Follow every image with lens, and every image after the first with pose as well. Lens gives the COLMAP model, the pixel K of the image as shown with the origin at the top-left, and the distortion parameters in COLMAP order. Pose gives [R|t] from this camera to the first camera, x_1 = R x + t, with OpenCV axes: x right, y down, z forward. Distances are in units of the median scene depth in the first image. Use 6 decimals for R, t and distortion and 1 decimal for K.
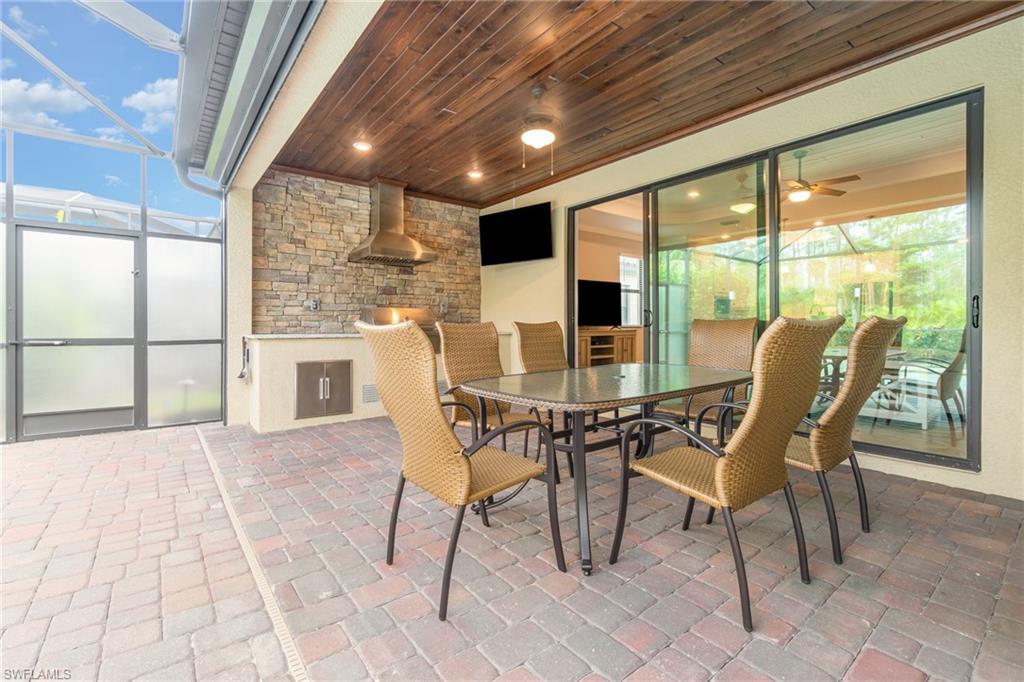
lens RADIAL K [[443.9, 0, 497.8], [0, 443.9, 330.0], [0, 0, 1]] dist [-0.002300, -0.000169]
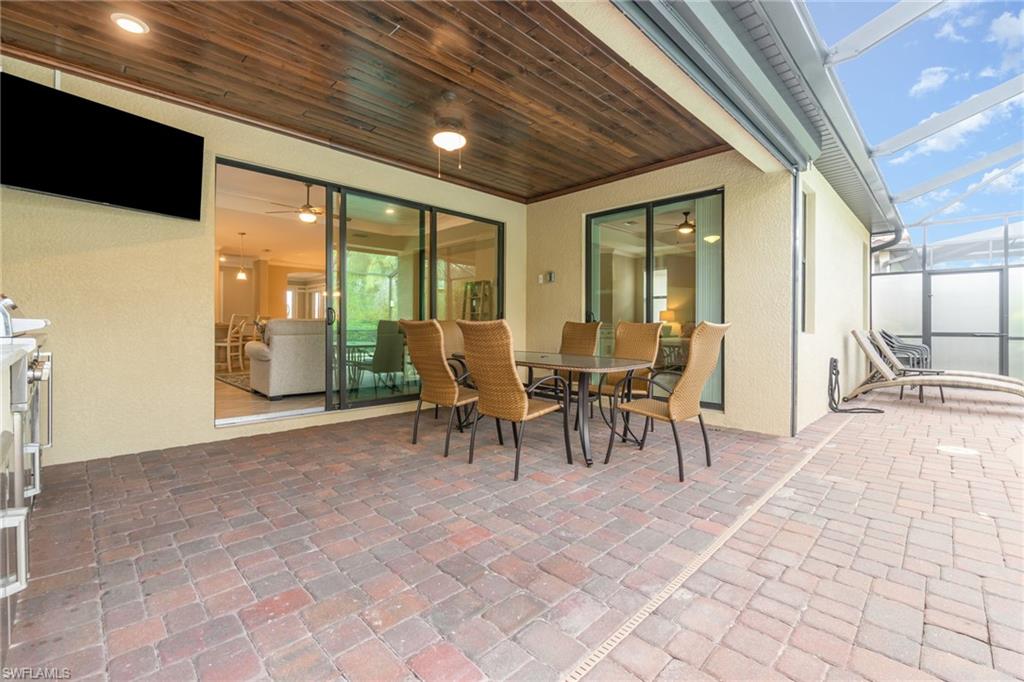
lens RADIAL K [[443.9, 0, 497.8], [0, 443.9, 330.0], [0, 0, 1]] dist [-0.002300, -0.000169]
pose [[-0.119087, -0.006678, 0.992861, -1.234663], [0.005714, 0.999956, 0.007411, -0.001353], [-0.992867, 0.006556, -0.119043, 1.332393]]
